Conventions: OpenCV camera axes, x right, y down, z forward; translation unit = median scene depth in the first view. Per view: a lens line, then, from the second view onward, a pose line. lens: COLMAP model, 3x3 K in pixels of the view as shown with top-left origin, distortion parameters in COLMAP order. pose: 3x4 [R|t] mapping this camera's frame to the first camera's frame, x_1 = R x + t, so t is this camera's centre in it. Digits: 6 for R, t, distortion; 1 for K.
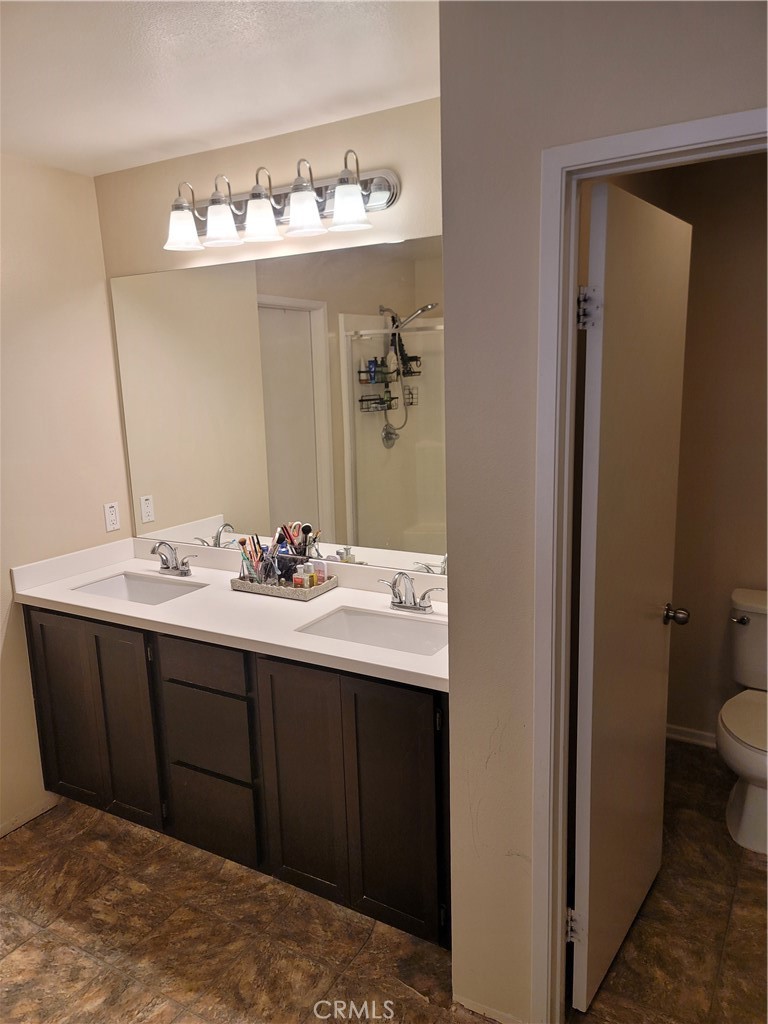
lens RADIAL K [[754.9, 0, 378.6], [0, 754.9, 511.5], [0, 0, 1]] dist [0.073855, -0.048616]
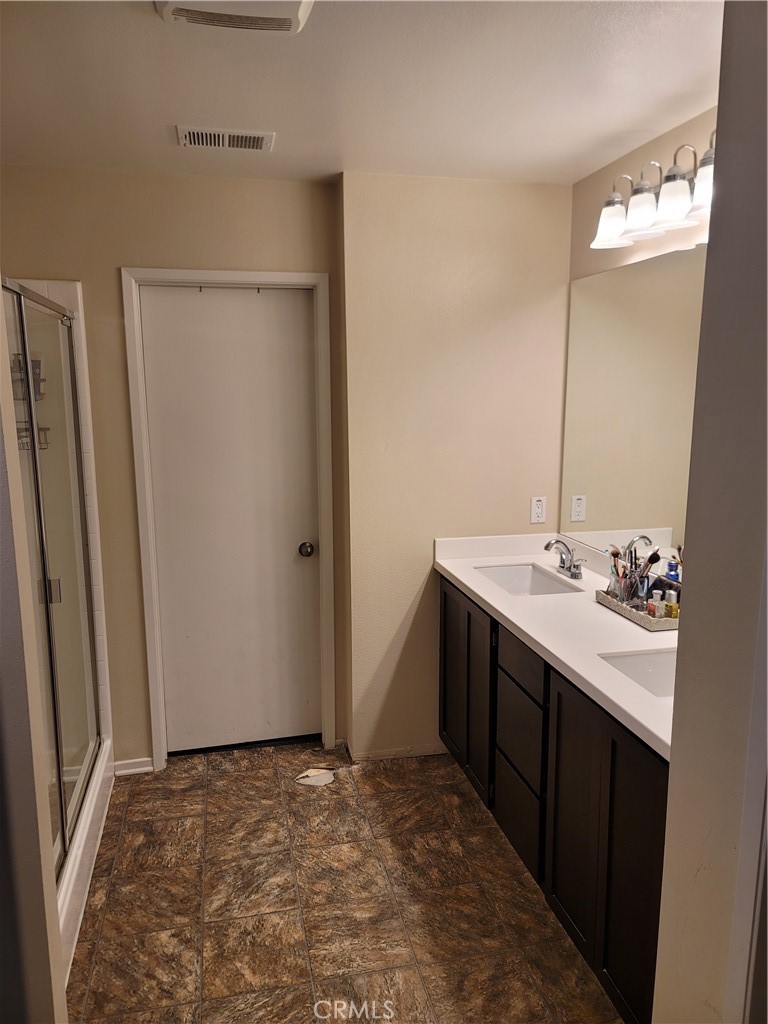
lens RADIAL K [[754.9, 0, 389.4], [0, 754.9, 517.1], [0, 0, 1]] dist [0.073855, -0.048616]
pose [[0.698447, 0.158402, -0.697911, 0.315306], [-0.157956, 0.985268, 0.065545, -0.025830], [0.698012, 0.064460, 0.713179, 0.148807]]
